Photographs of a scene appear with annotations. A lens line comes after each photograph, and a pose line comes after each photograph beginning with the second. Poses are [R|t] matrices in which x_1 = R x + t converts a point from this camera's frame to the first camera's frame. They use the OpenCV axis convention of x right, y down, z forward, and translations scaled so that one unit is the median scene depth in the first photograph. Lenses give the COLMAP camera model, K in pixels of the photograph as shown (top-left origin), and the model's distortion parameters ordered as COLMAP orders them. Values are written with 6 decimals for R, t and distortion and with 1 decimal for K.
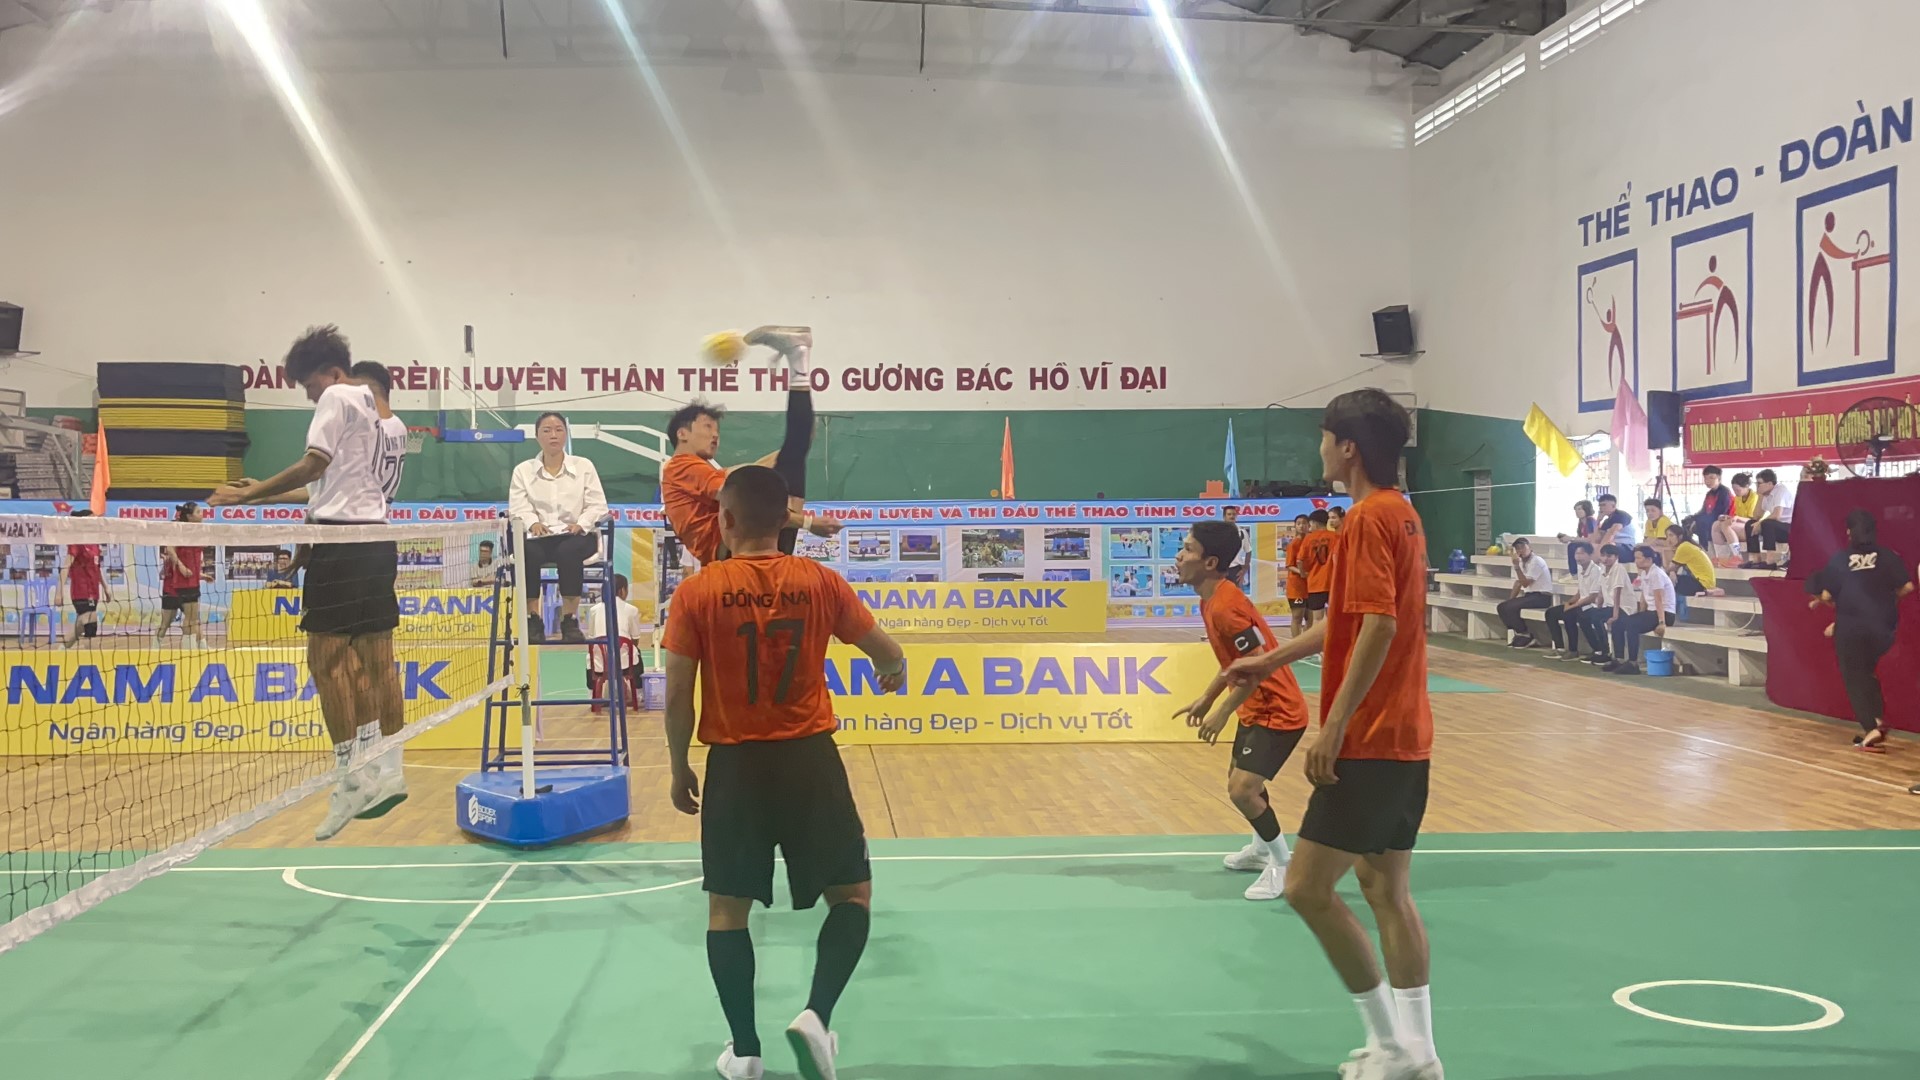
lens RADIAL K [[2132.5, 0, 960.0], [0, 2132.5, 540.0], [0, 0, 1]] dist [0.054119, -0.045583]
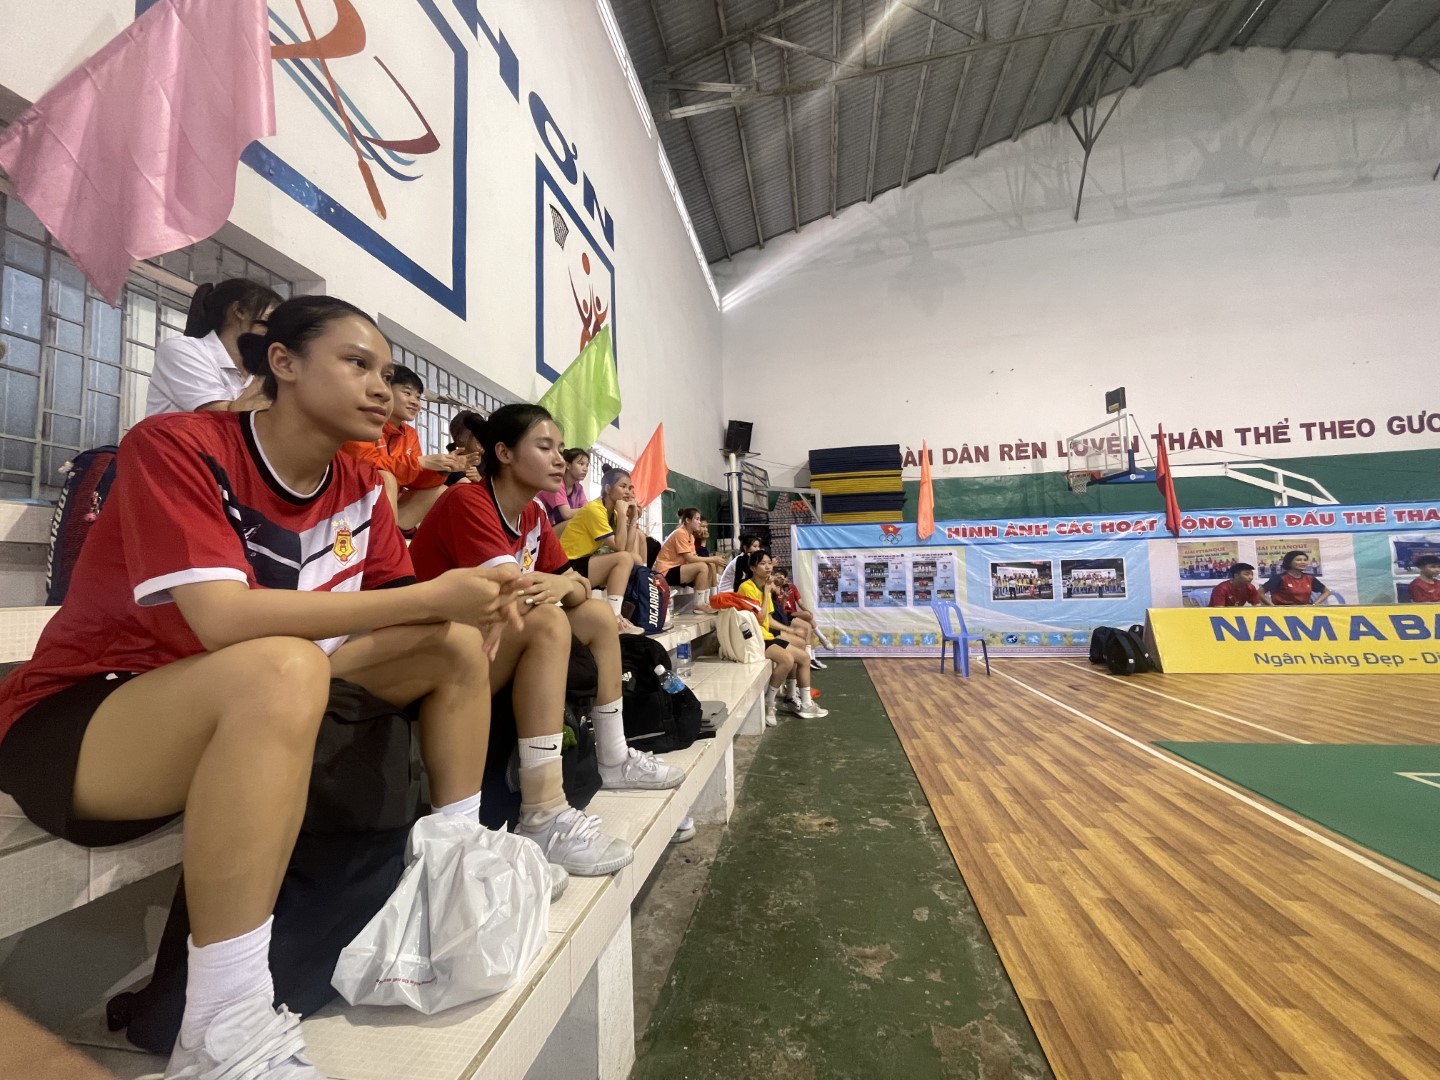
lens RADIAL K [[597.7, 0, 720.0], [0, 597.7, 540.0], [0, 0, 1]] dist [0.000125, -0.000111]
pose [[0.966435, -0.047237, -0.252532, -0.345591], [0.026703, 0.996097, -0.084133, 0.009018], [0.255520, 0.074565, 0.963924, 0.576456]]
